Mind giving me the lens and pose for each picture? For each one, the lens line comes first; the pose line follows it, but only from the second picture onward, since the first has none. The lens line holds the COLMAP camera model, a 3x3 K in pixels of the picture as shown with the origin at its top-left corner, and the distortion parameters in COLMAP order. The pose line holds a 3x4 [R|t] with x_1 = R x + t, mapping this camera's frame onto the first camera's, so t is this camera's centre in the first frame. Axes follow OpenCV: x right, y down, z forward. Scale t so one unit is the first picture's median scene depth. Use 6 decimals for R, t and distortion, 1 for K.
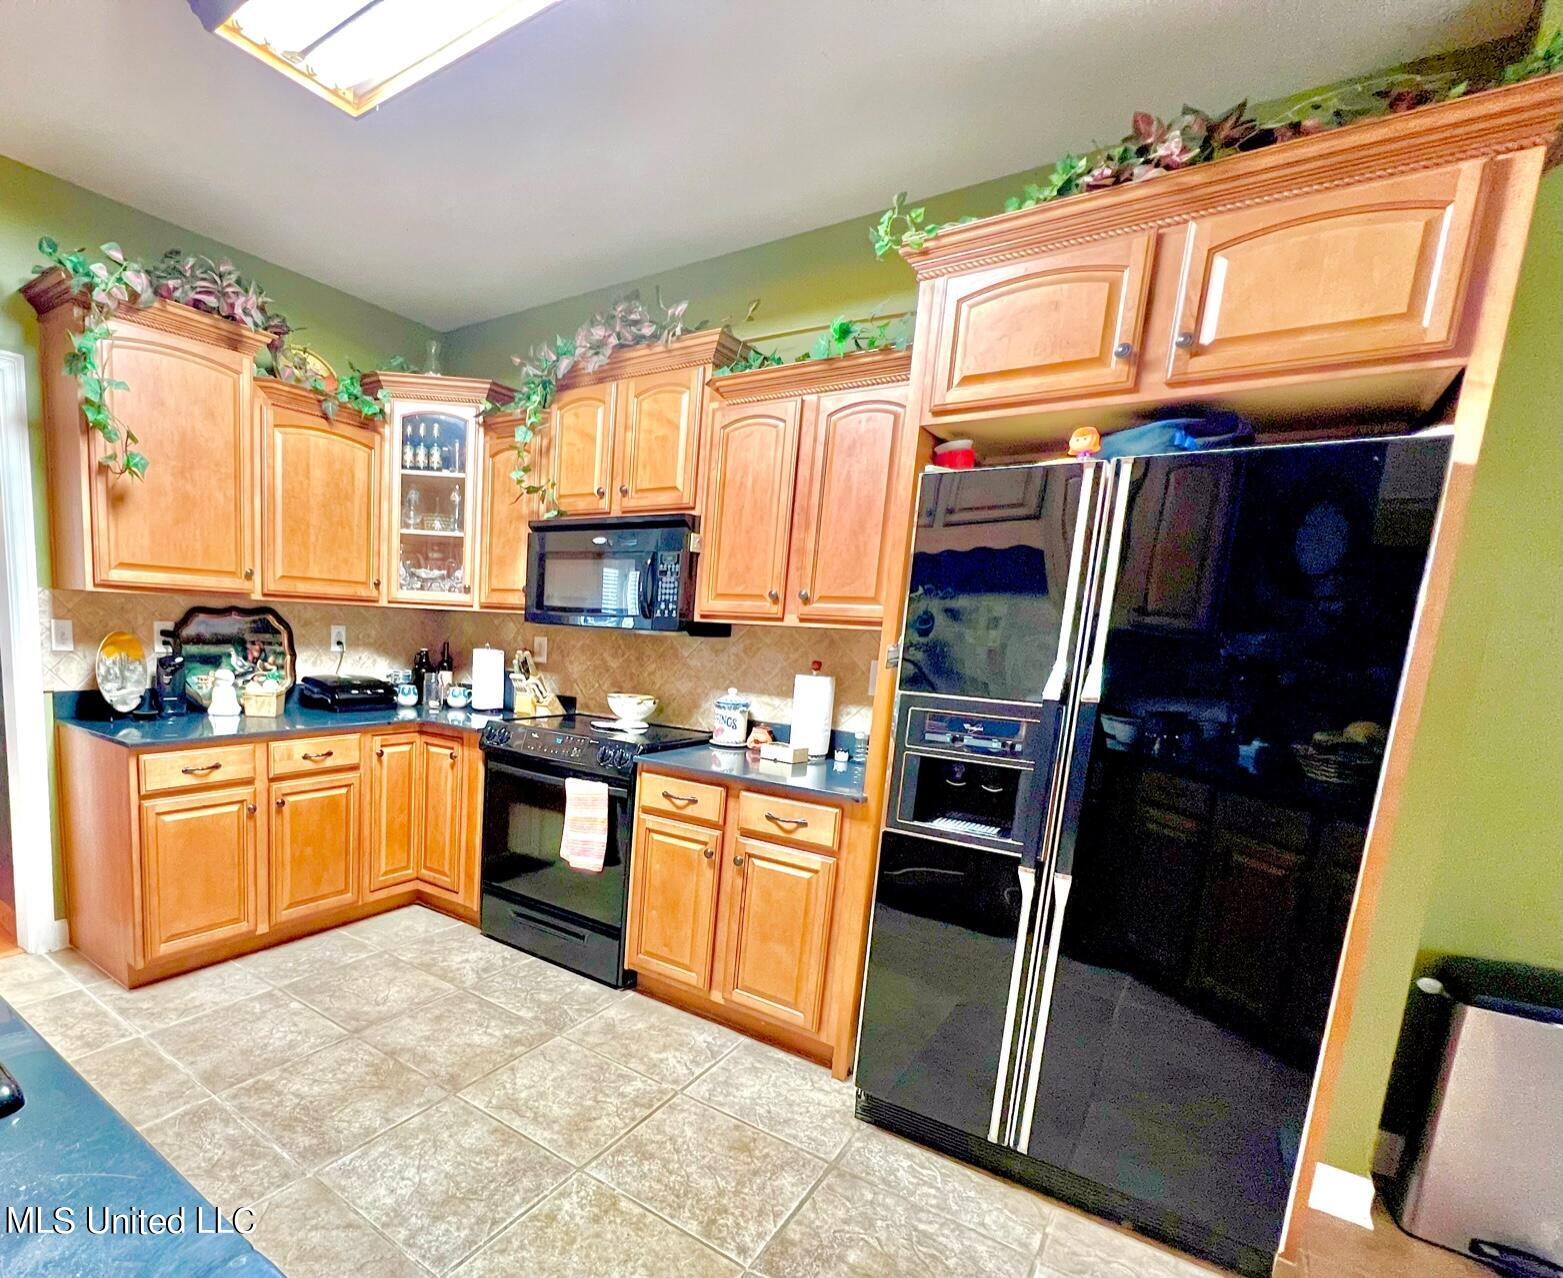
lens RADIAL K [[749.7, 0, 779.6], [0, 749.7, 713.8], [0, 0, 1]] dist [0.001638, 0.000032]
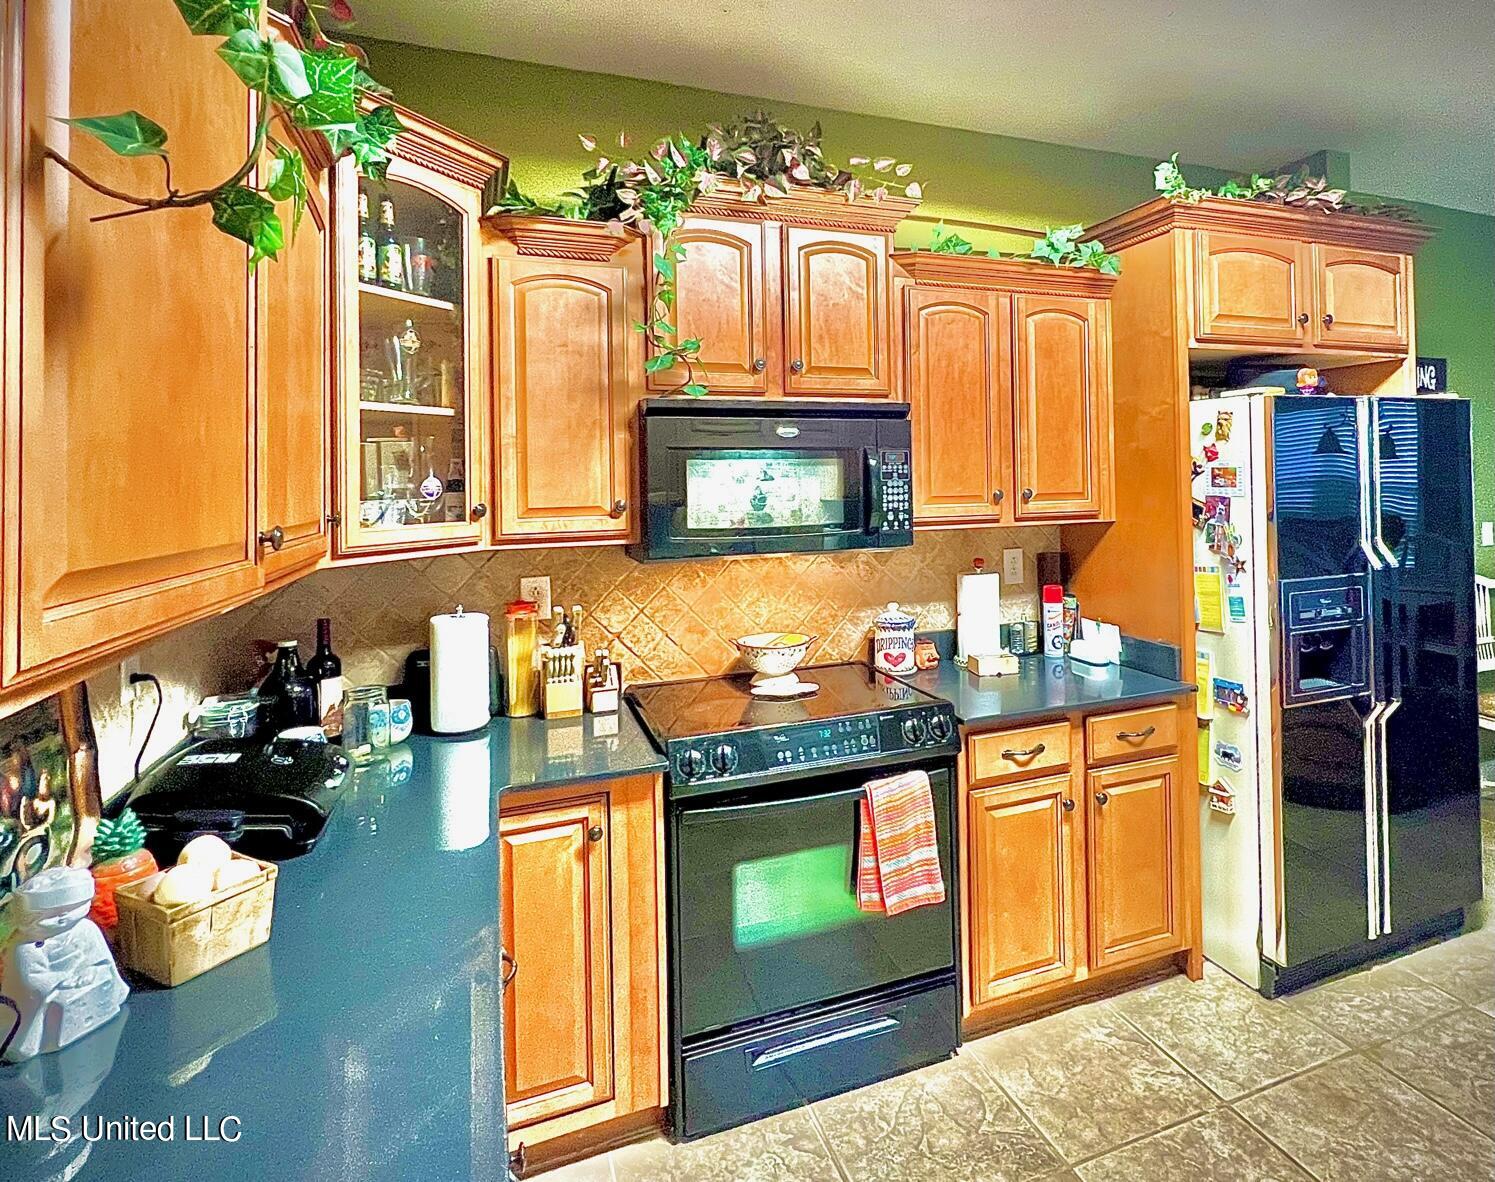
lens RADIAL K [[700.3, 0, 744.0], [0, 700.3, 470.4], [0, 0, 1]] dist [0.000662, 0.000048]
pose [[0.644618, -0.048117, 0.762989, -0.818991], [0.133771, 0.989719, -0.050602, -0.176161], [-0.752711, 0.134685, 0.644427, 0.636115]]
